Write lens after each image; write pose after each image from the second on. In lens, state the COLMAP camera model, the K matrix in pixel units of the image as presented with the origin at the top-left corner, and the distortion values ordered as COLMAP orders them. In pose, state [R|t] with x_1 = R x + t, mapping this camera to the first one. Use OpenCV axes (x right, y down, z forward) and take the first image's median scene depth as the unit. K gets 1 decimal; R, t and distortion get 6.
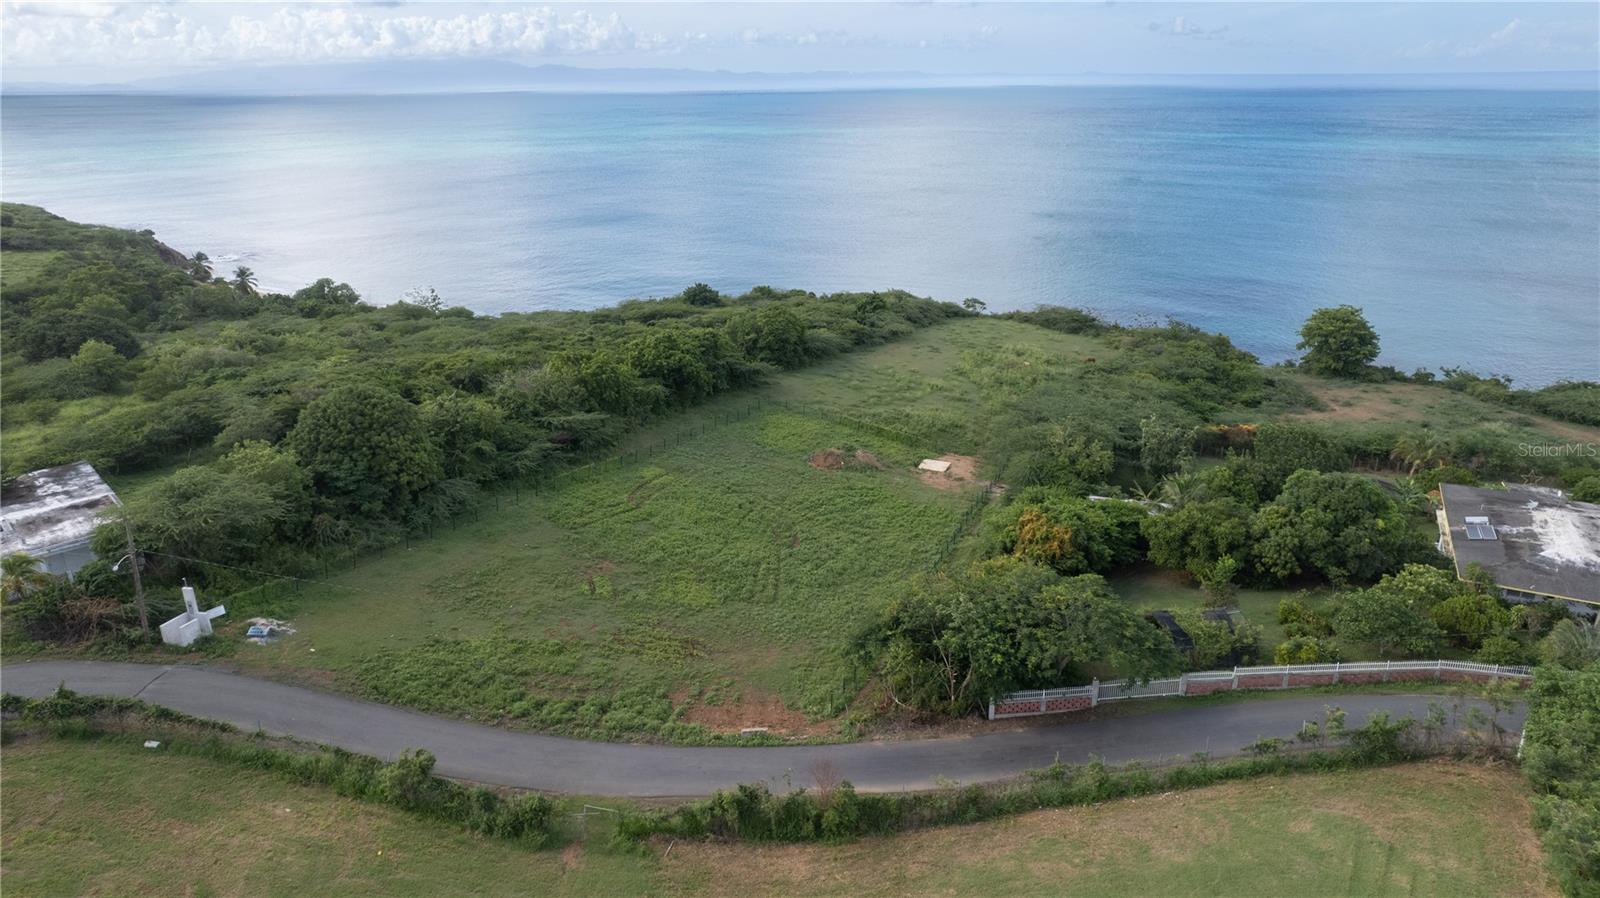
lens RADIAL K [[1055.7, 0, 798.6], [0, 1055.7, 440.8], [0, 0, 1]] dist [-0.074632, 0.069185]
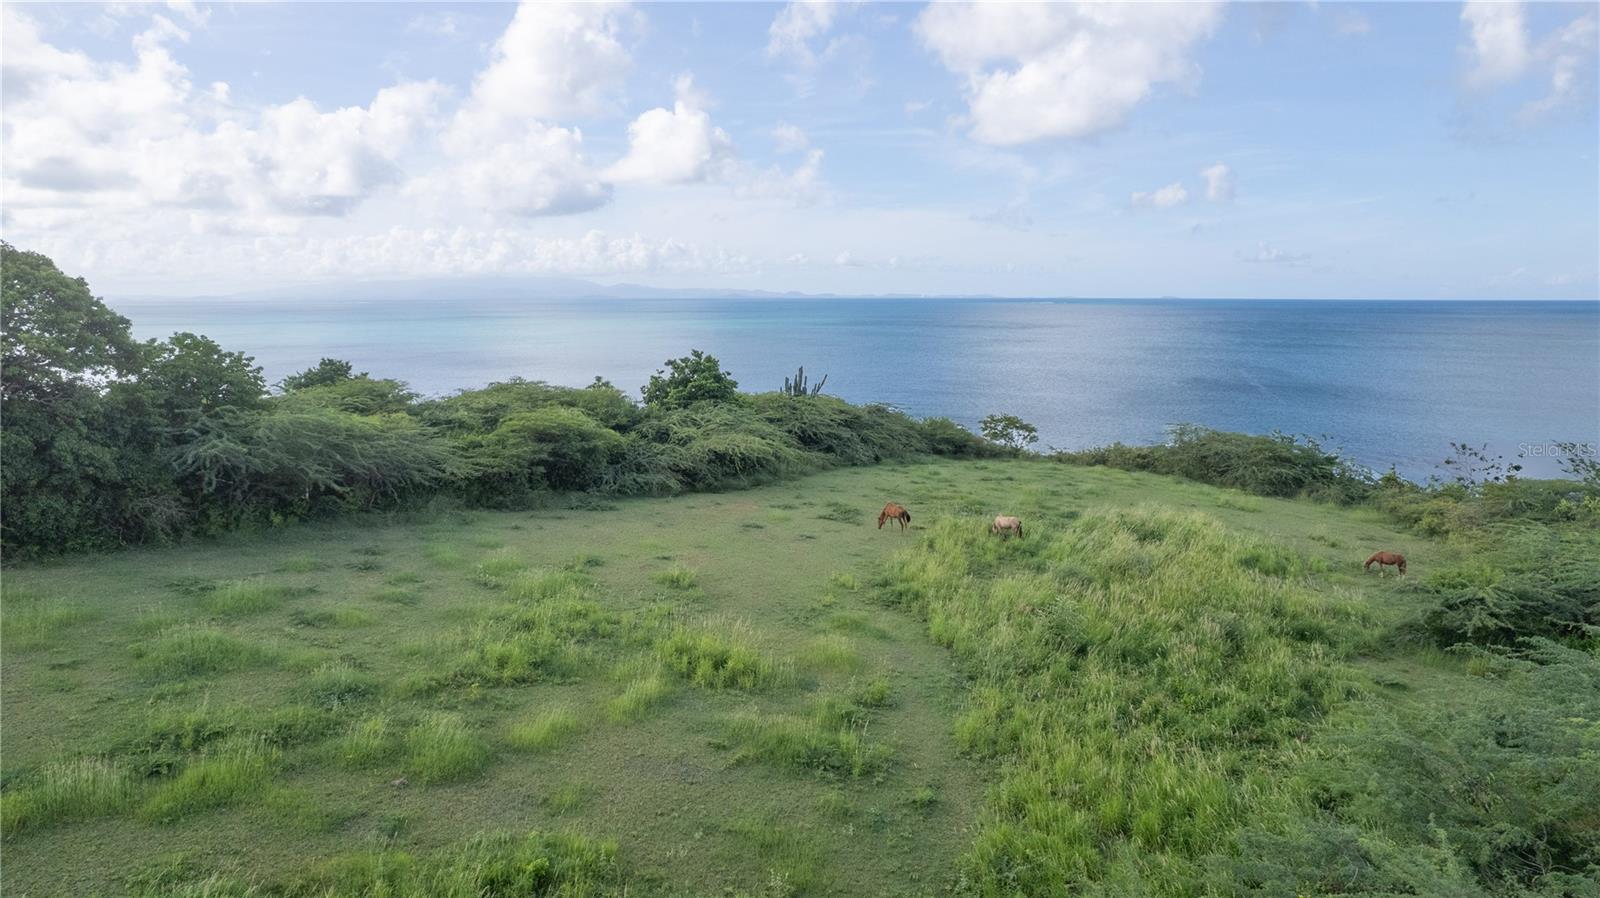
lens RADIAL K [[1055.7, 0, 798.6], [0, 1055.7, 440.8], [0, 0, 1]] dist [-0.074632, 0.069185]
pose [[0.997180, 0.021058, -0.072031, 0.127694], [-0.035564, 0.977804, -0.206480, -0.042716], [0.066084, 0.208459, 0.975796, 0.661824]]
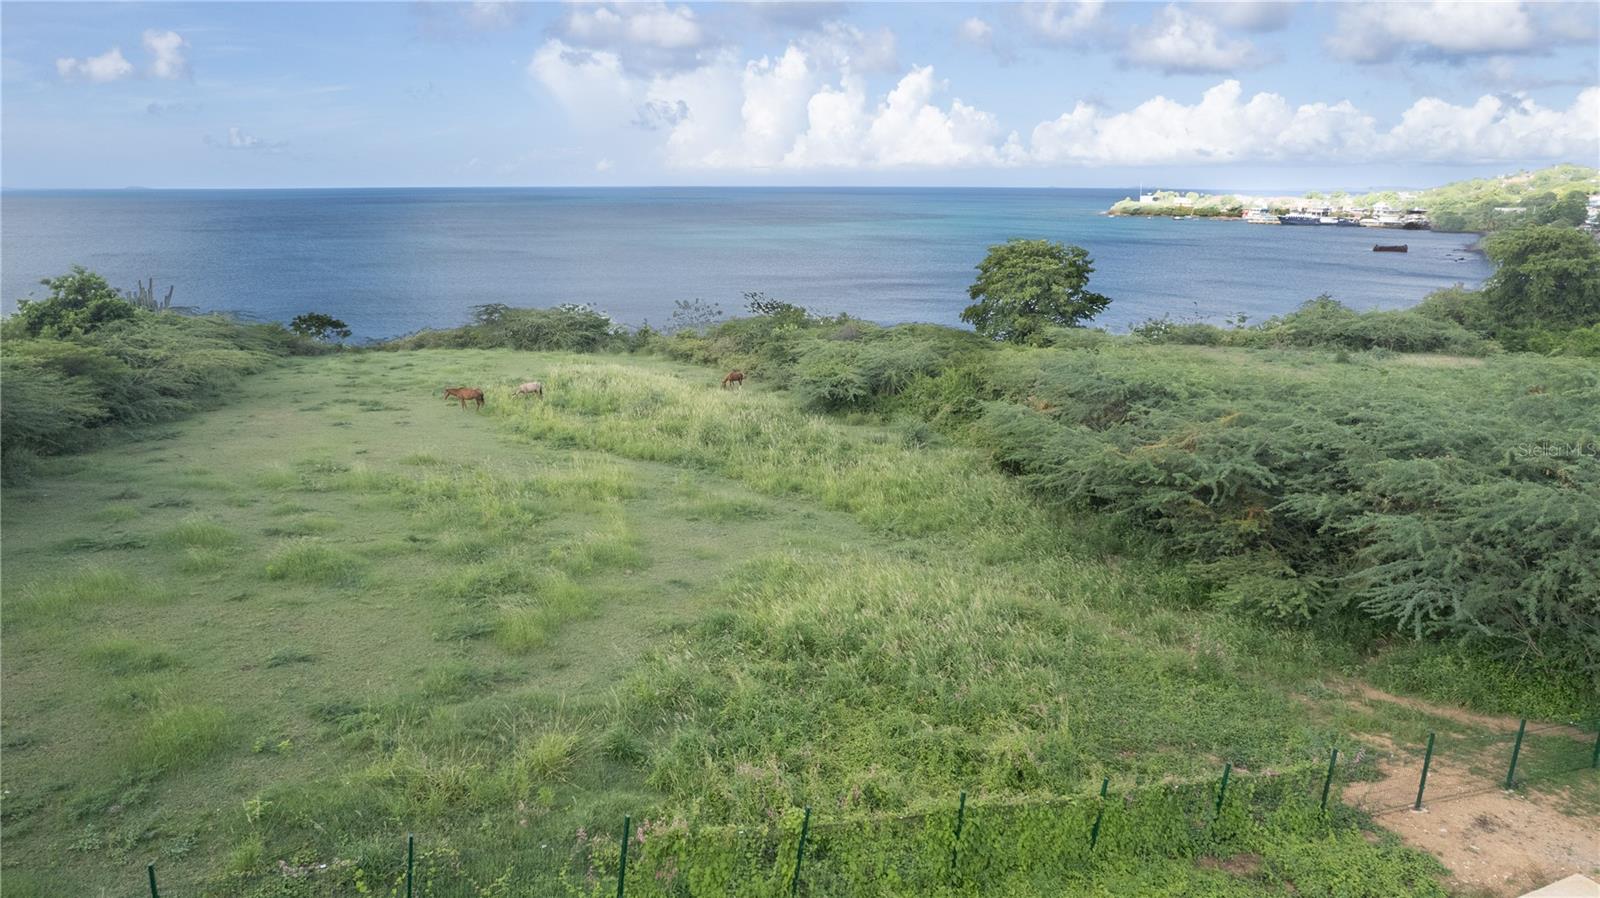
lens RADIAL K [[1043.8, 0, 791.9], [0, 1043.8, 437.9], [0, 0, 1]] dist [-0.067425, 0.063956]
pose [[0.682826, -0.158722, 0.713131, -0.008569], [0.236953, 0.971463, -0.010664, -0.040986], [-0.691088, 0.176260, 0.700949, 0.647135]]
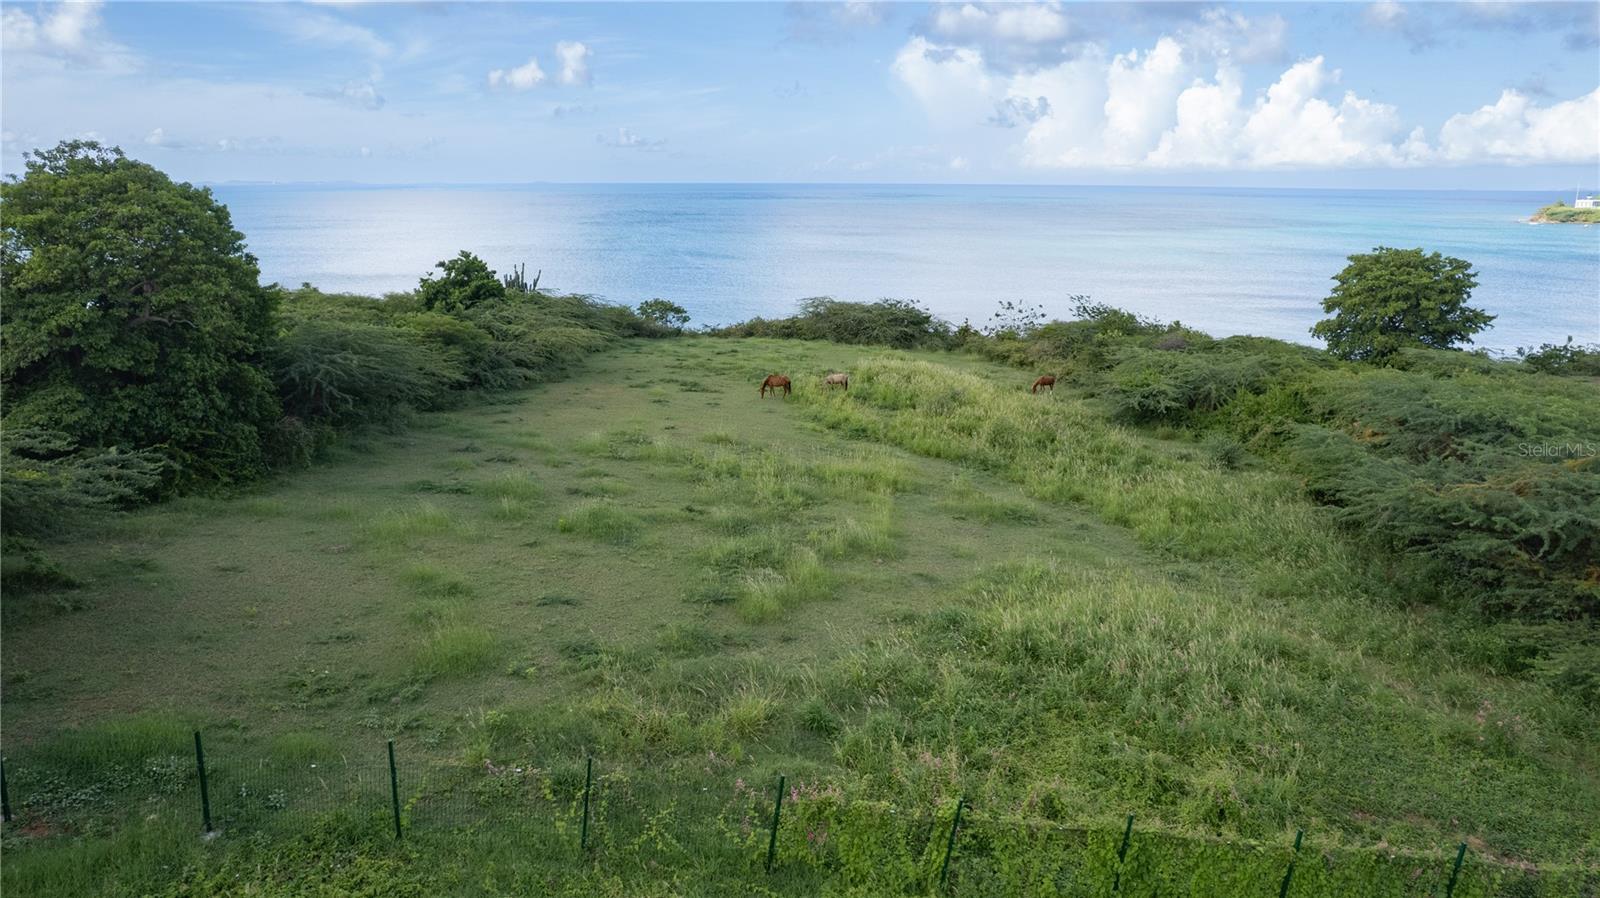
lens RADIAL K [[1055.7, 0, 798.6], [0, 1055.7, 440.8], [0, 0, 1]] dist [-0.074632, 0.069185]
pose [[0.878411, -0.098359, 0.467675, -0.001980], [0.147273, 0.986679, -0.069102, -0.037764], [-0.454649, 0.129576, 0.881195, 0.637305]]
